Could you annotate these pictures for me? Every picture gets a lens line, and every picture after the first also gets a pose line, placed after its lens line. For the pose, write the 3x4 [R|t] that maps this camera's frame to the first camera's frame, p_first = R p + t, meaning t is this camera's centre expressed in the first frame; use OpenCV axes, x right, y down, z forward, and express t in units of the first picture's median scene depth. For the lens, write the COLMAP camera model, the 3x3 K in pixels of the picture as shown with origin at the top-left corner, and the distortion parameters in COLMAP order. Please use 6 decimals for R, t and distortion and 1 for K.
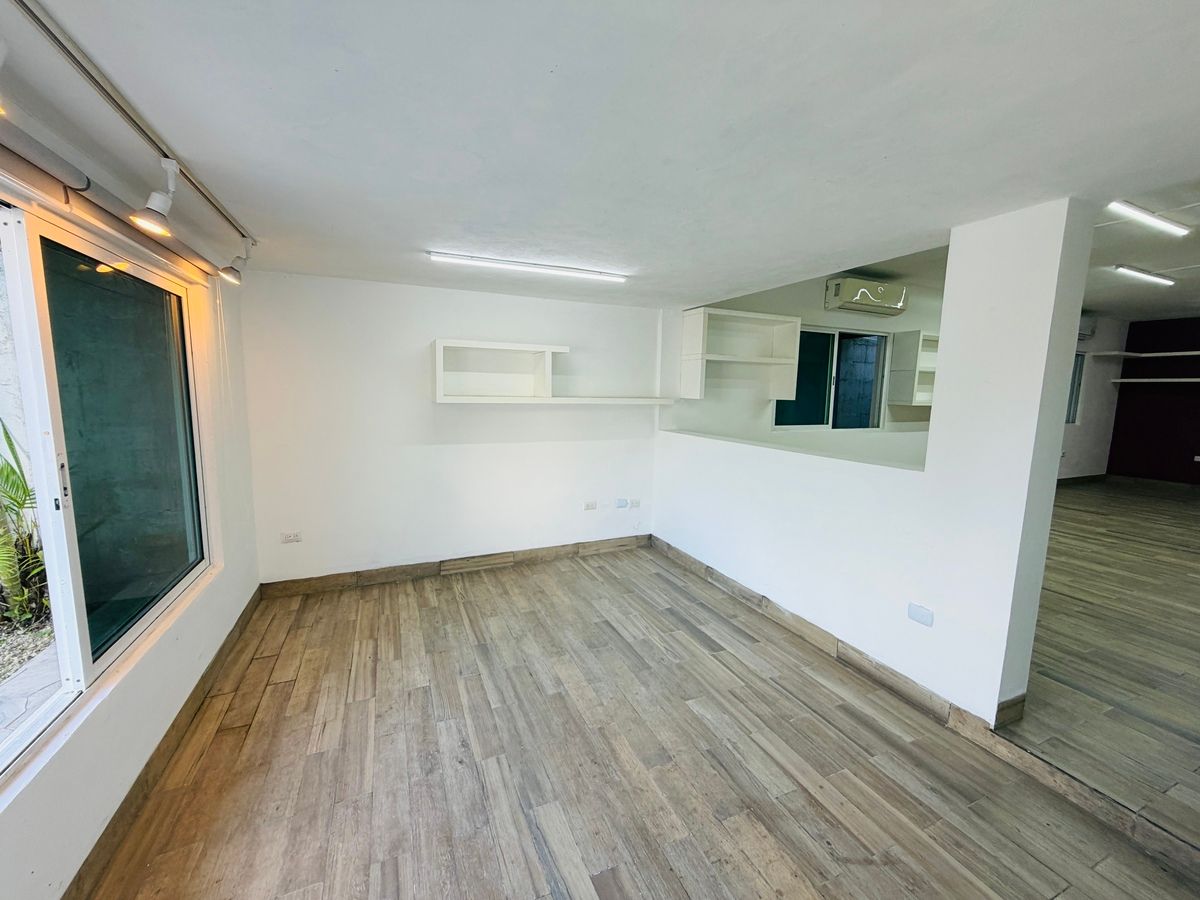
lens RADIAL K [[474.9, 0, 598.1], [0, 474.9, 450.6], [0, 0, 1]] dist [-0.000152, 0.000156]
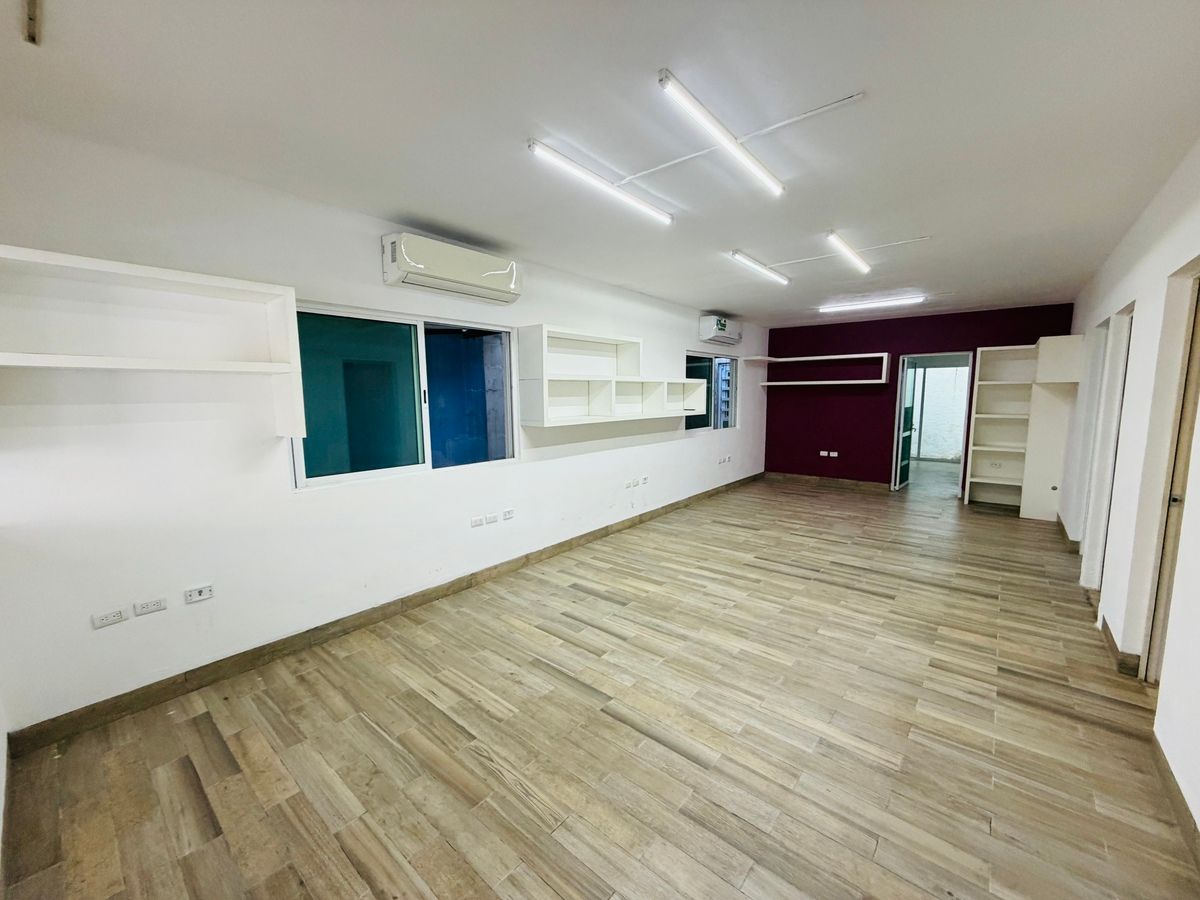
lens RADIAL K [[474.9, 0, 596.2], [0, 474.9, 451.2], [0, 0, 1]] dist [-0.000152, 0.000156]
pose [[0.897945, -0.079291, 0.432906, 0.675570], [0.081771, 0.996567, 0.012919, -0.098929], [-0.432444, 0.023798, 0.901347, 0.500355]]
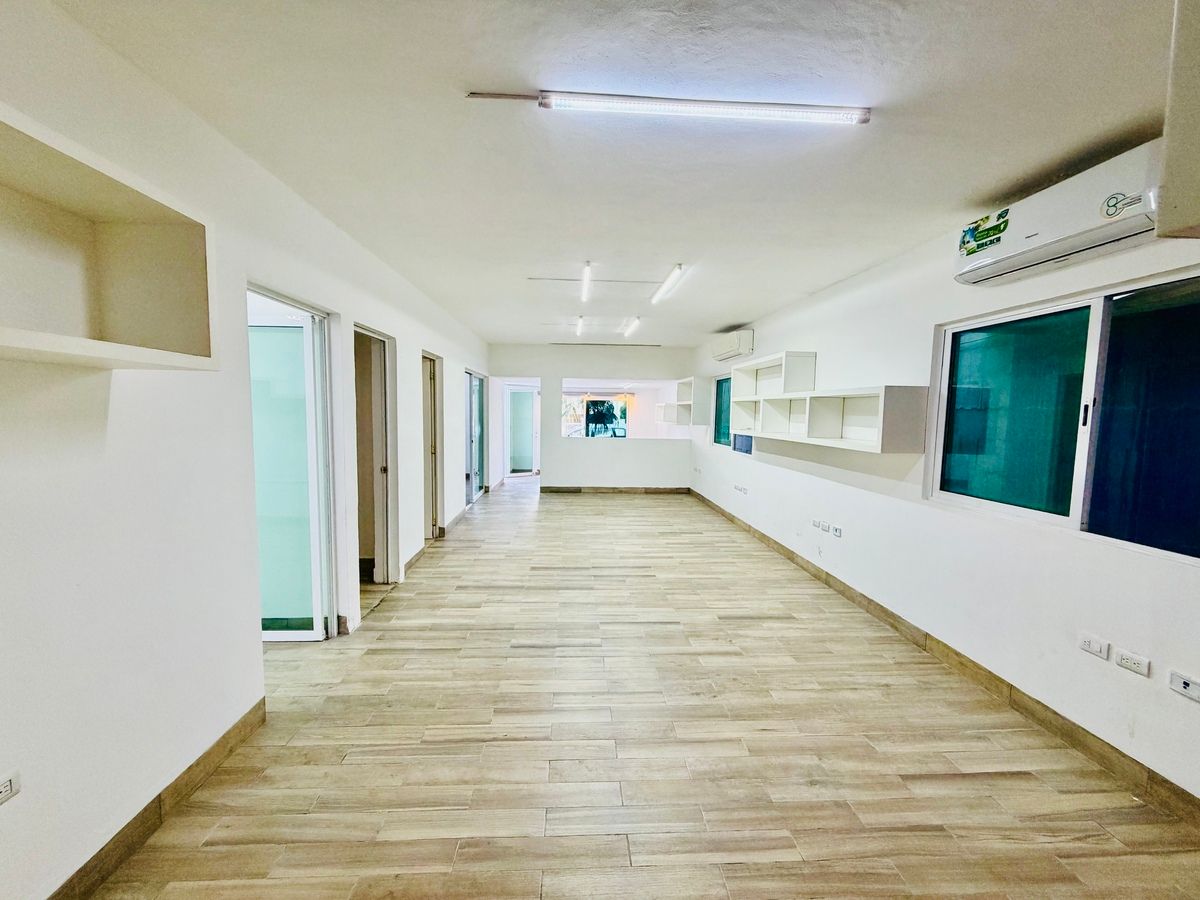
lens RADIAL K [[474.9, 0, 601.1], [0, 474.9, 451.6], [0, 0, 1]] dist [-0.000152, 0.000156]
pose [[-0.334022, 0.056017, -0.940899, 2.960067], [-0.143138, 0.983640, 0.109376, -0.213351], [0.931633, 0.171212, -0.320539, 1.775292]]
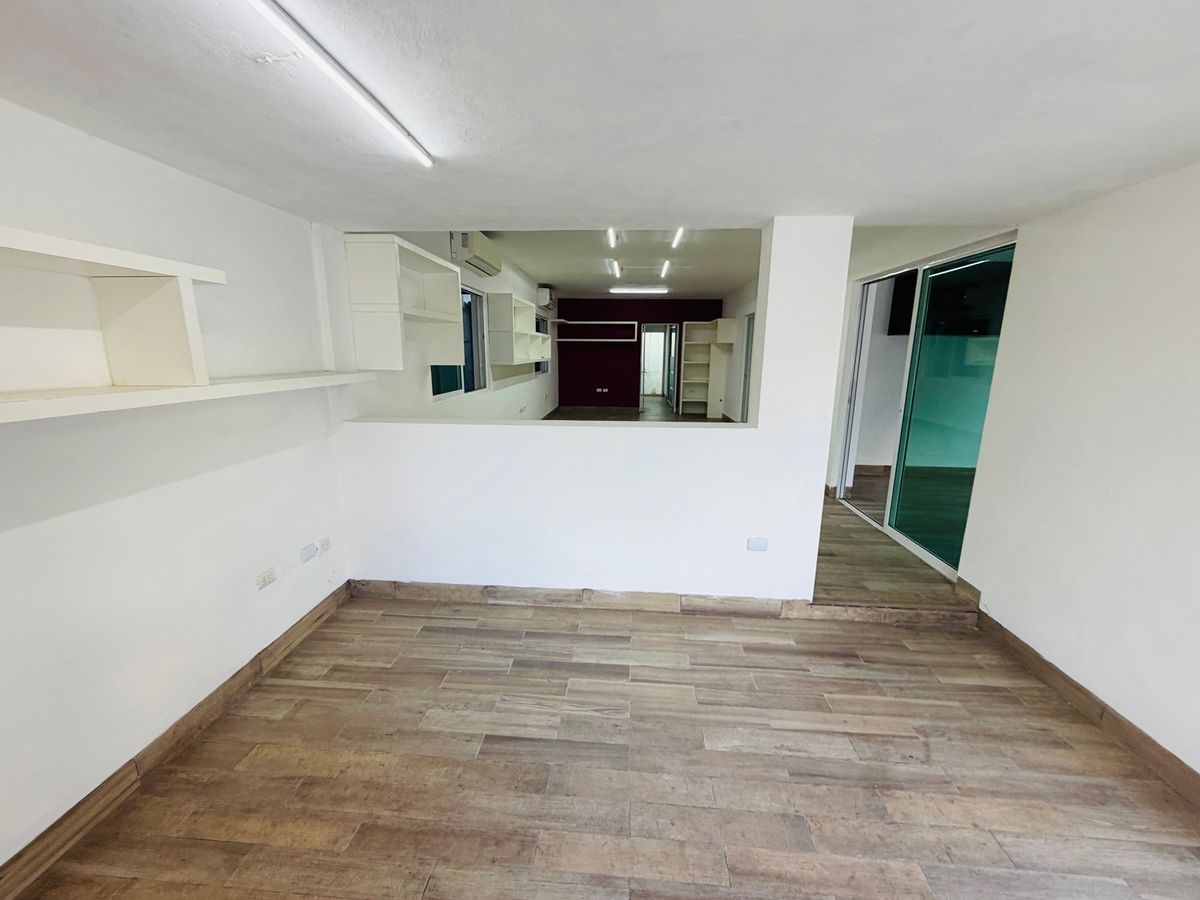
lens RADIAL K [[474.9, 0, 592.3], [0, 474.9, 451.3], [0, 0, 1]] dist [-0.000152, 0.000156]
pose [[0.473768, -0.197151, 0.858298, -0.359096], [0.113928, 0.980150, 0.162254, -0.093272], [-0.873249, 0.020914, 0.486825, 0.529736]]
